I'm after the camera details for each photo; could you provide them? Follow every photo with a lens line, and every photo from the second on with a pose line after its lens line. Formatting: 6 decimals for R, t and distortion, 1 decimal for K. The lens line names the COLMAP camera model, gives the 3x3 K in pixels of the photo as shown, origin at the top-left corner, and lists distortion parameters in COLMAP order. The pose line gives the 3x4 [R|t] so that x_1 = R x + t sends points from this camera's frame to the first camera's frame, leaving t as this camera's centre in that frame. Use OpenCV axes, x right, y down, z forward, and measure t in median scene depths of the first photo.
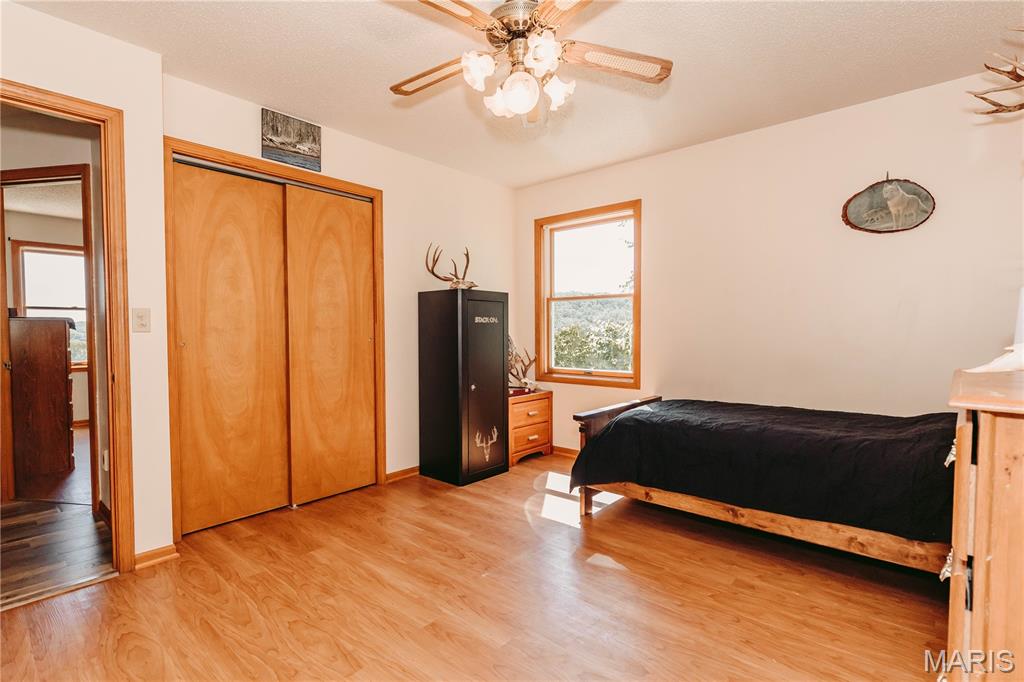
lens RADIAL K [[481.7, 0, 512.0], [0, 481.7, 341.0], [0, 0, 1]] dist [0.003119, -0.000523]
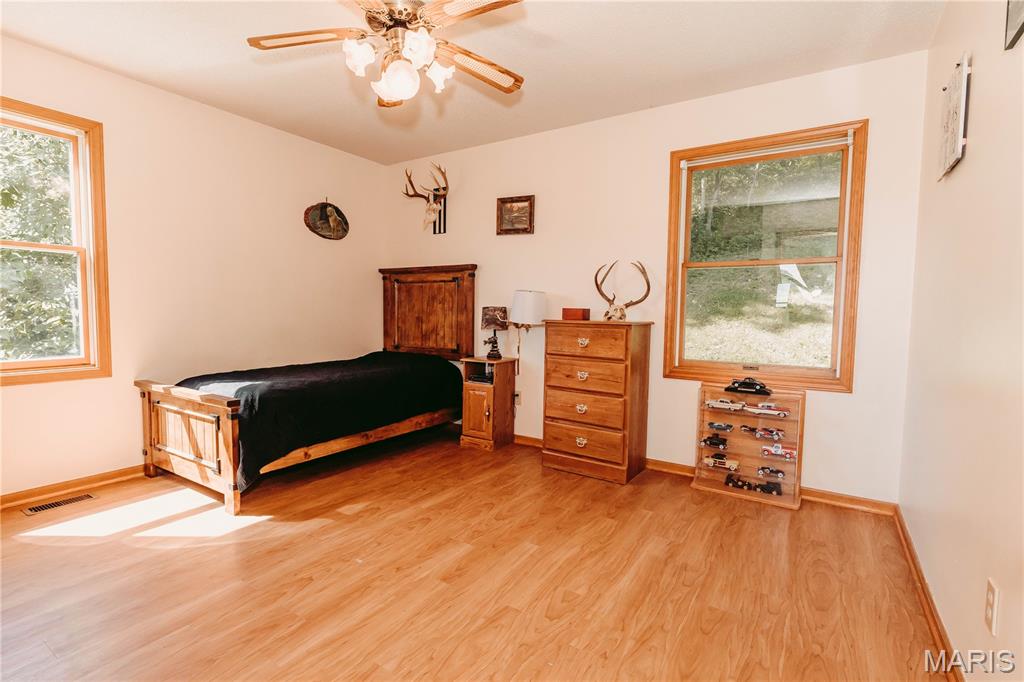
lens RADIAL K [[481.7, 0, 512.0], [0, 481.7, 341.0], [0, 0, 1]] dist [0.003119, -0.000523]
pose [[-0.139352, -0.061274, 0.988345, -0.927612], [0.008878, 0.997966, 0.063122, 0.001407], [-0.990203, 0.017571, -0.138525, 0.768092]]
